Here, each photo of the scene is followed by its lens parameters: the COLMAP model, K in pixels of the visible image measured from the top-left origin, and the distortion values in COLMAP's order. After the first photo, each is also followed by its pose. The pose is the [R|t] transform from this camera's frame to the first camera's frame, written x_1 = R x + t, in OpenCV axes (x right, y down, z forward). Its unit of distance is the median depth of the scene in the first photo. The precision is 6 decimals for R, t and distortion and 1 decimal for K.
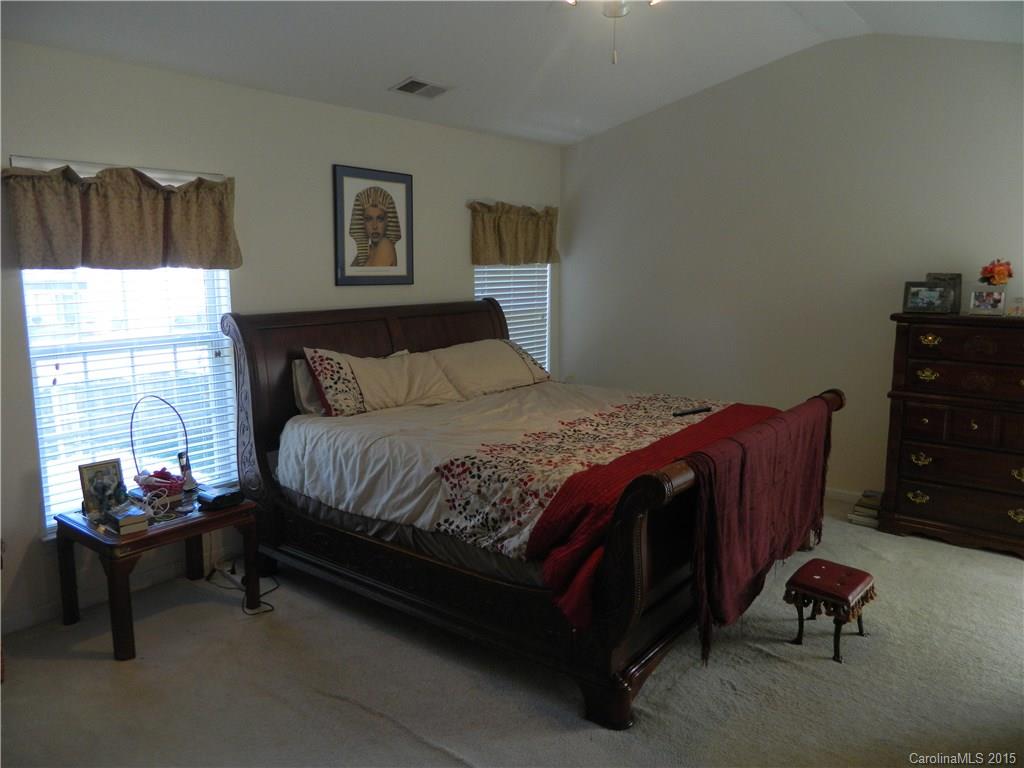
lens RADIAL K [[759.8, 0, 512.0], [0, 759.8, 381.7], [0, 0, 1]] dist [0.007673, -0.004330]
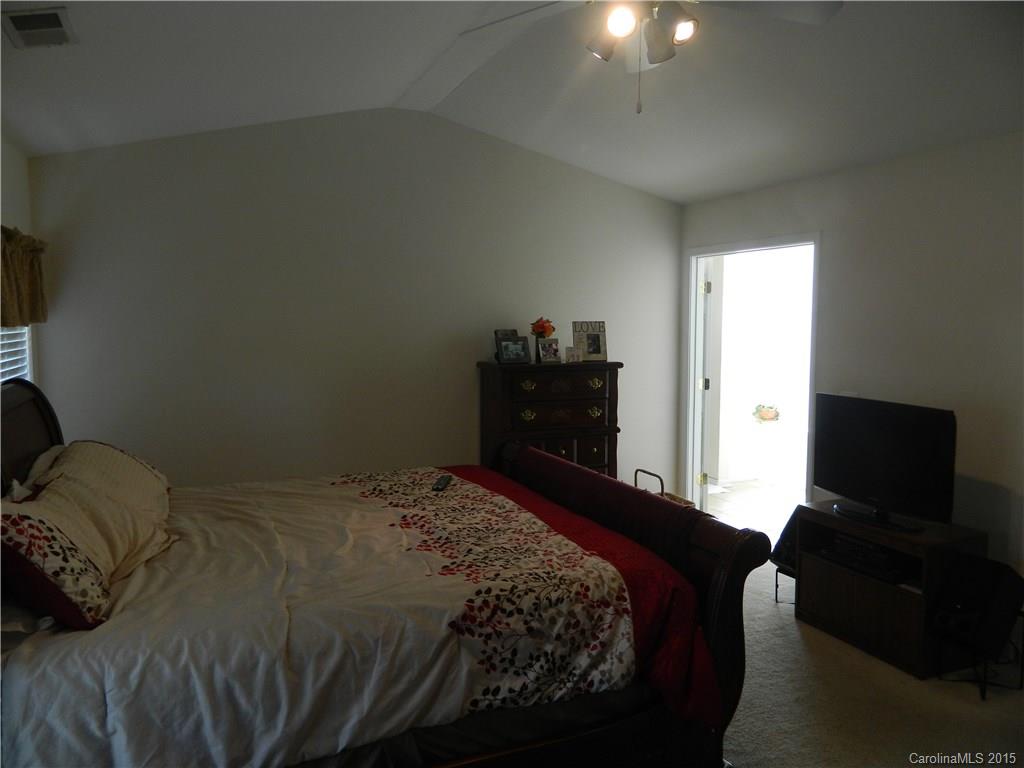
lens RADIAL K [[759.8, 0, 513.1], [0, 759.8, 386.4], [0, 0, 1]] dist [0.007673, -0.004330]
pose [[0.492907, -0.080063, 0.866390, -0.656930], [0.138487, 0.990283, 0.012724, -0.099355], [-0.858990, 0.113712, 0.499205, 0.600843]]
